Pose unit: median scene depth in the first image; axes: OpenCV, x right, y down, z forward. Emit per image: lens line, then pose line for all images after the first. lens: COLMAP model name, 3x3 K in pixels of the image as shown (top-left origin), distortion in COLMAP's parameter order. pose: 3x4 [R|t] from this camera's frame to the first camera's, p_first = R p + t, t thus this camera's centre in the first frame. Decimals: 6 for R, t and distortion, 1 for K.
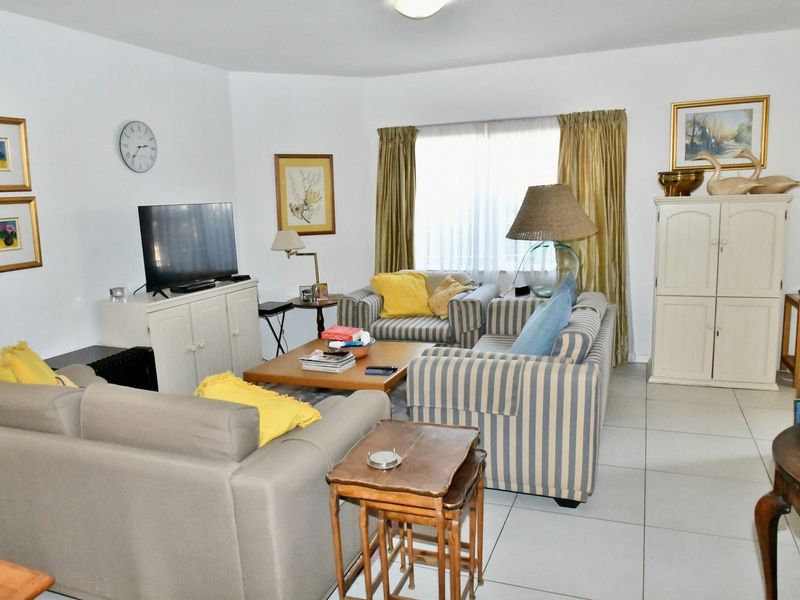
lens RADIAL K [[617.6, 0, 400.0], [0, 617.6, 300.0], [0, 0, 1]] dist [-0.025700, -0.000694]
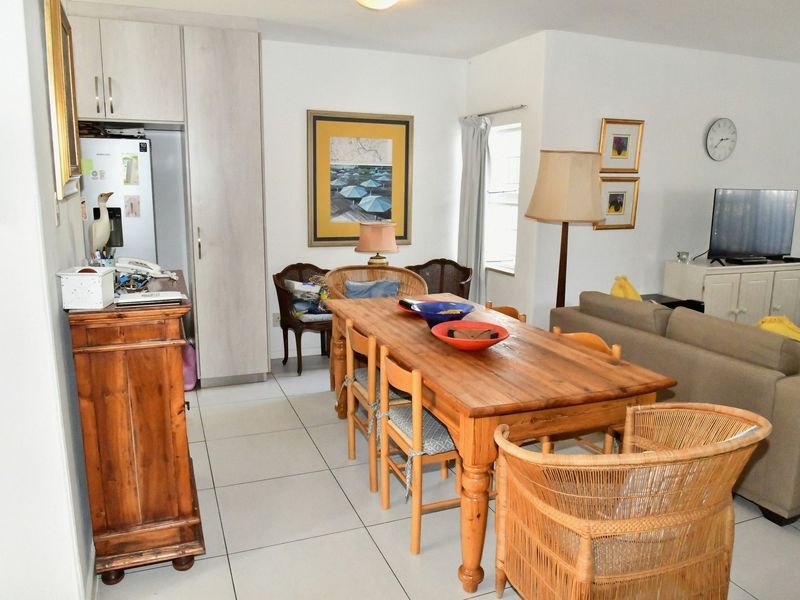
lens RADIAL K [[605.8, 0, 400.0], [0, 605.8, 300.0], [0, 0, 1]] dist [-0.034479, 0.005081]
pose [[0.682561, 0.179977, -0.708321, 0.032272], [-0.156788, 0.982697, 0.098607, 0.041451], [0.713812, 0.043750, 0.698970, -0.249099]]
